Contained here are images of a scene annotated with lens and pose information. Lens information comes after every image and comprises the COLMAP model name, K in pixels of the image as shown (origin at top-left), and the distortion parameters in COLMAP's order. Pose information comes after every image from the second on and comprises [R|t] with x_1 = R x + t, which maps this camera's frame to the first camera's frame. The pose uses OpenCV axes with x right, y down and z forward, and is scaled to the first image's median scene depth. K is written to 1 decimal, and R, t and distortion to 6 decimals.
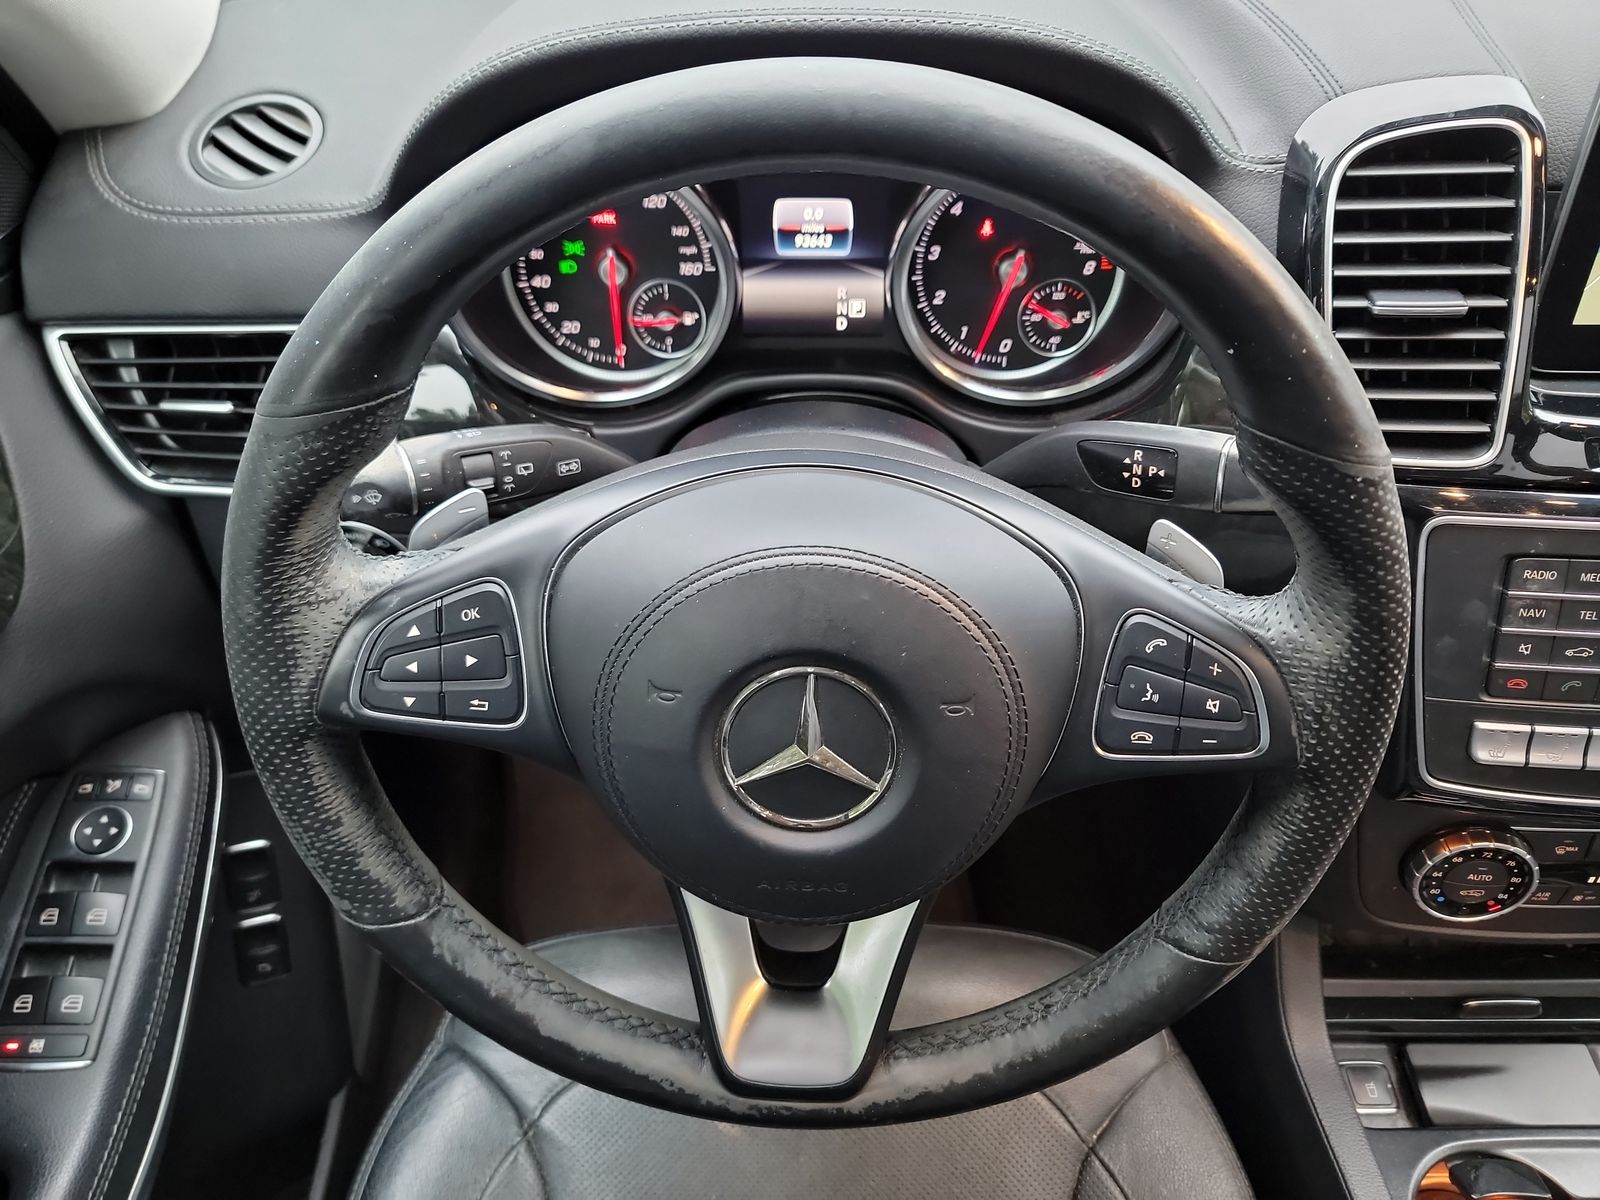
lens RADIAL K [[1107.3, 0, 809.9], [0, 1107.3, 590.6], [0, 0, 1]] dist [0.028891, -0.027108]
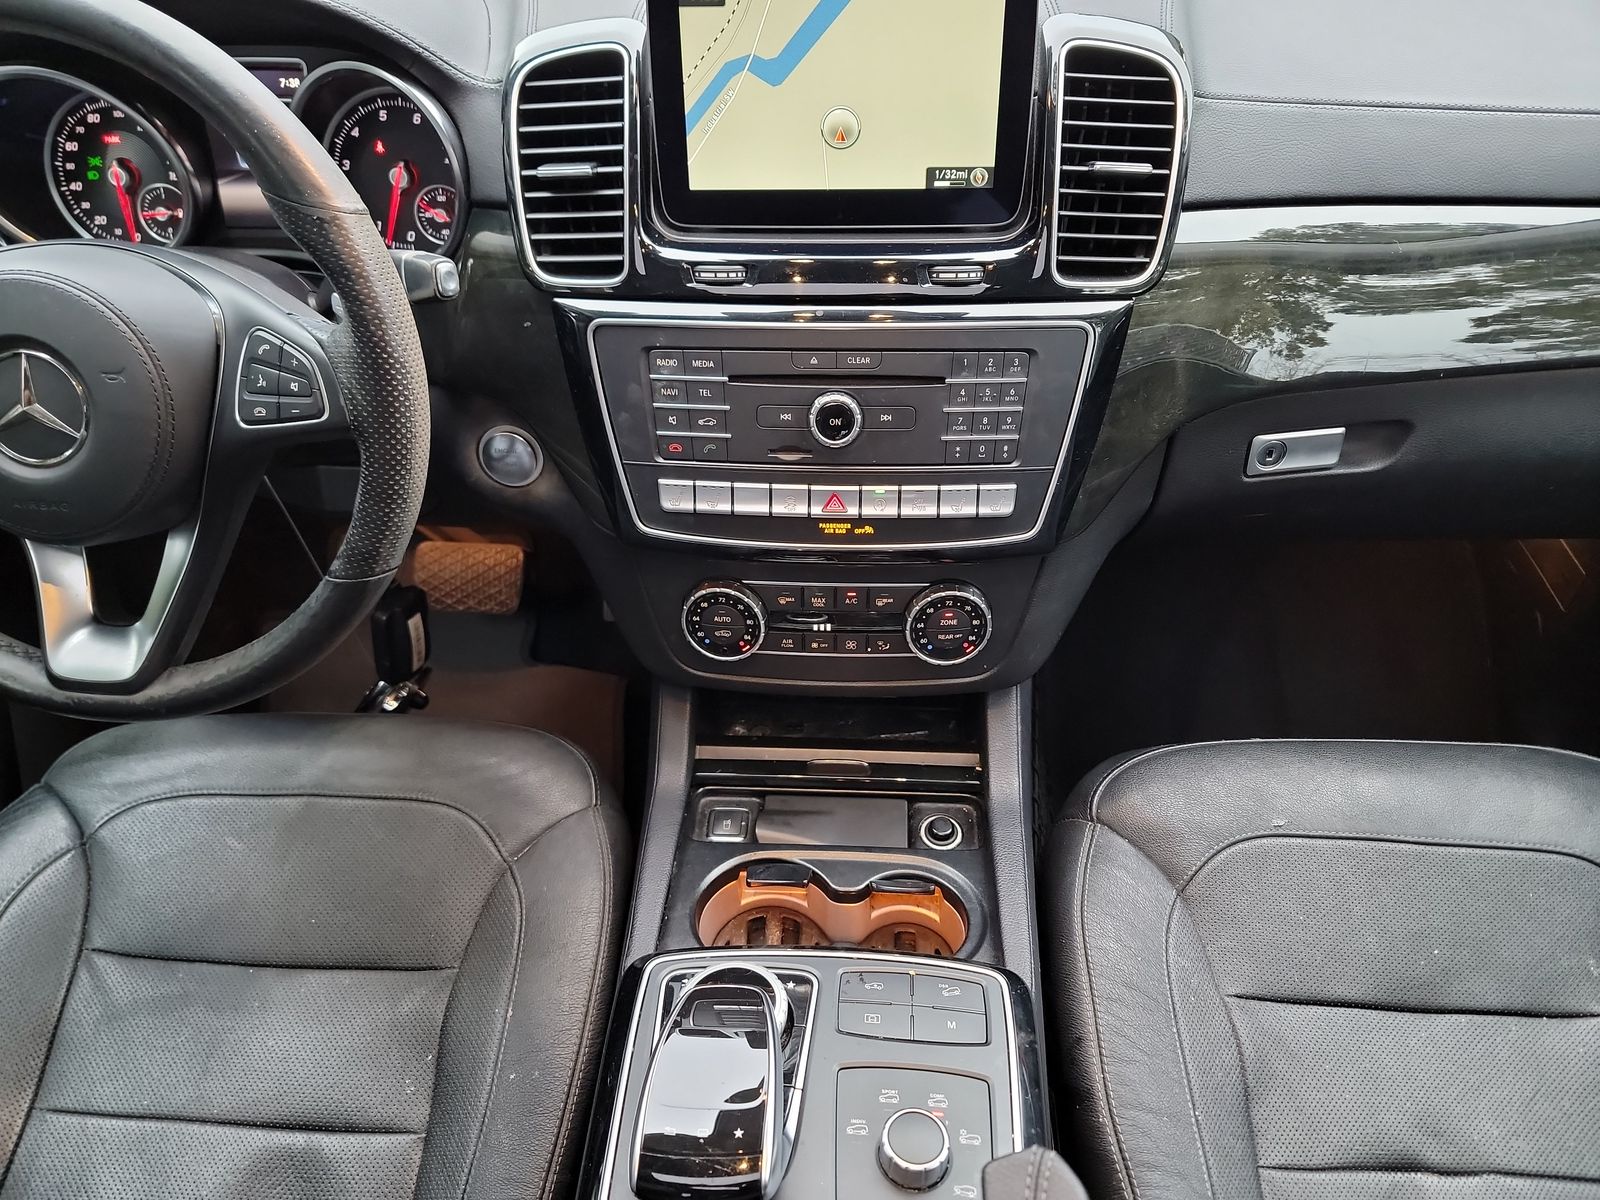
lens RADIAL K [[1107.3, 0, 844.7], [0, 1107.3, 626.9], [0, 0, 1]] dist [0.028891, -0.027108]
pose [[0.998858, 0.019565, -0.043582, 0.799652], [-0.022324, 0.997716, -0.063755, 0.345294], [0.042235, 0.064655, 0.997013, -0.327495]]
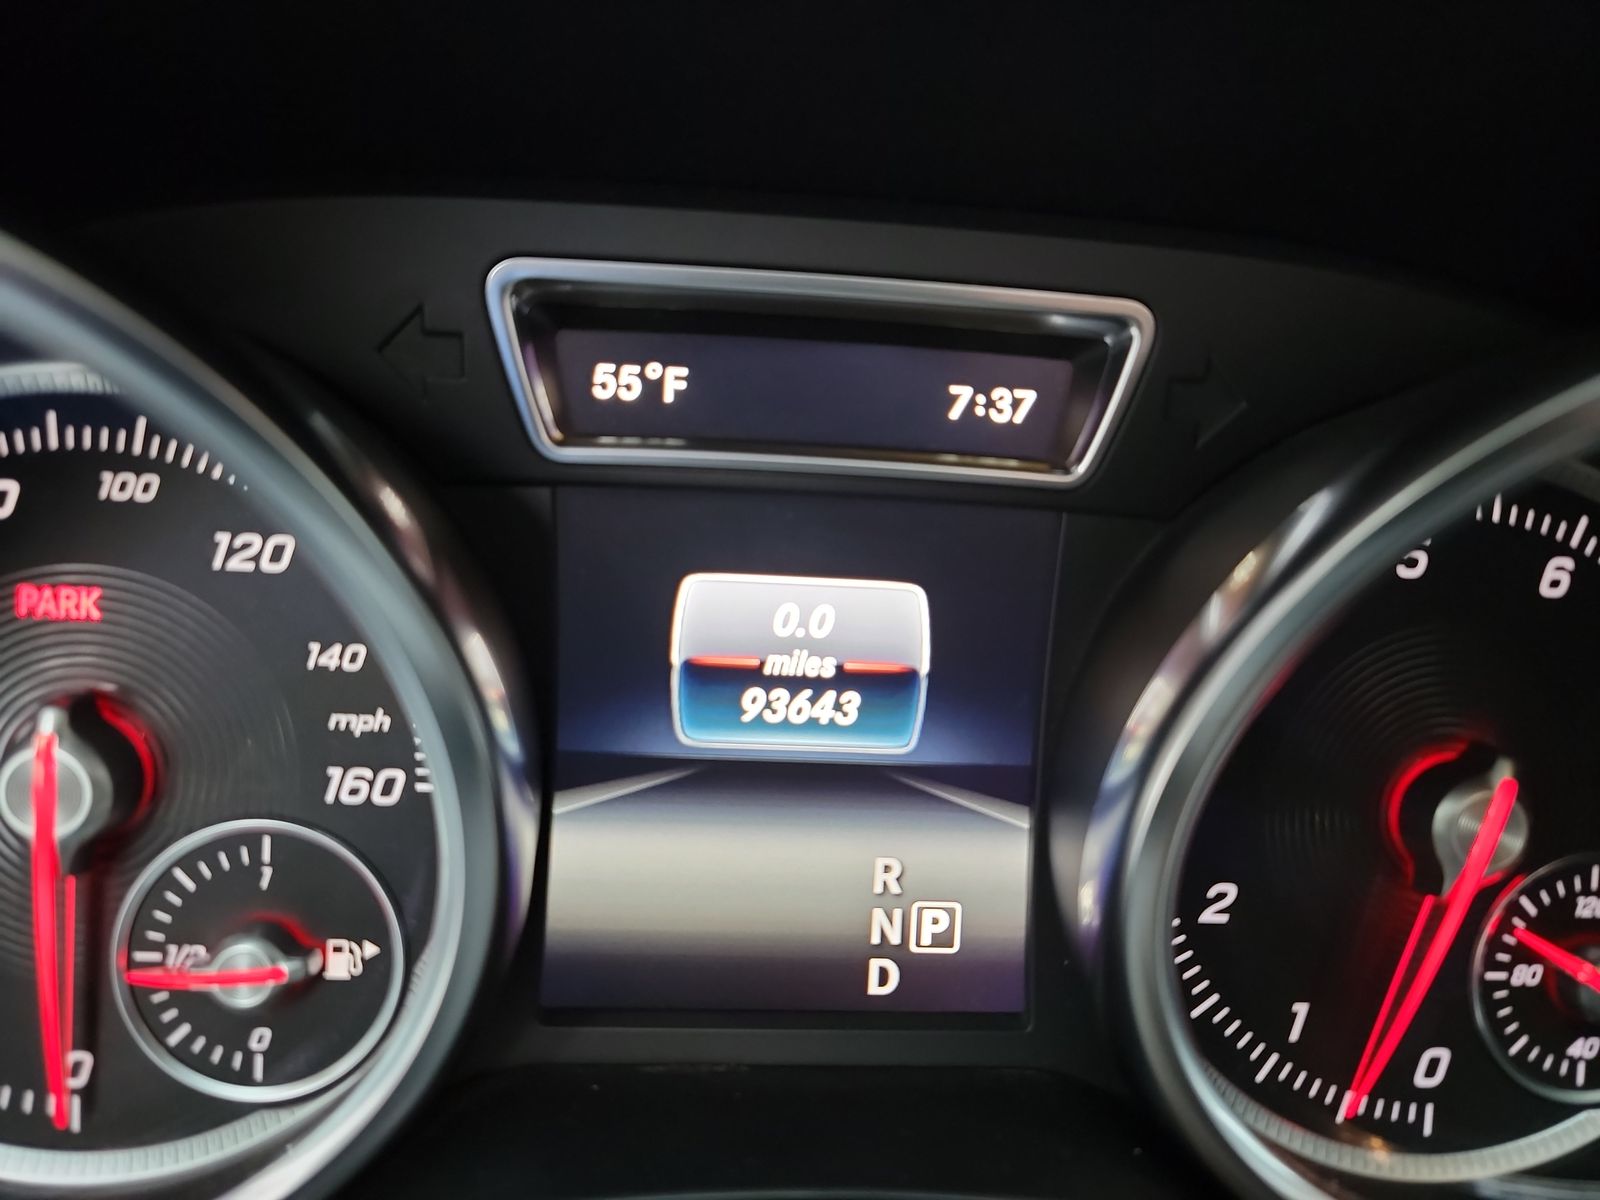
lens RADIAL K [[1107.3, 0, 802.6], [0, 1107.3, 593.0], [0, 0, 1]] dist [0.028891, -0.027108]
pose [[0.996241, 0.042312, 0.075584, -0.019815], [-0.008460, 0.915936, -0.401234, -0.220569], [-0.086207, 0.399087, 0.912852, 0.707778]]
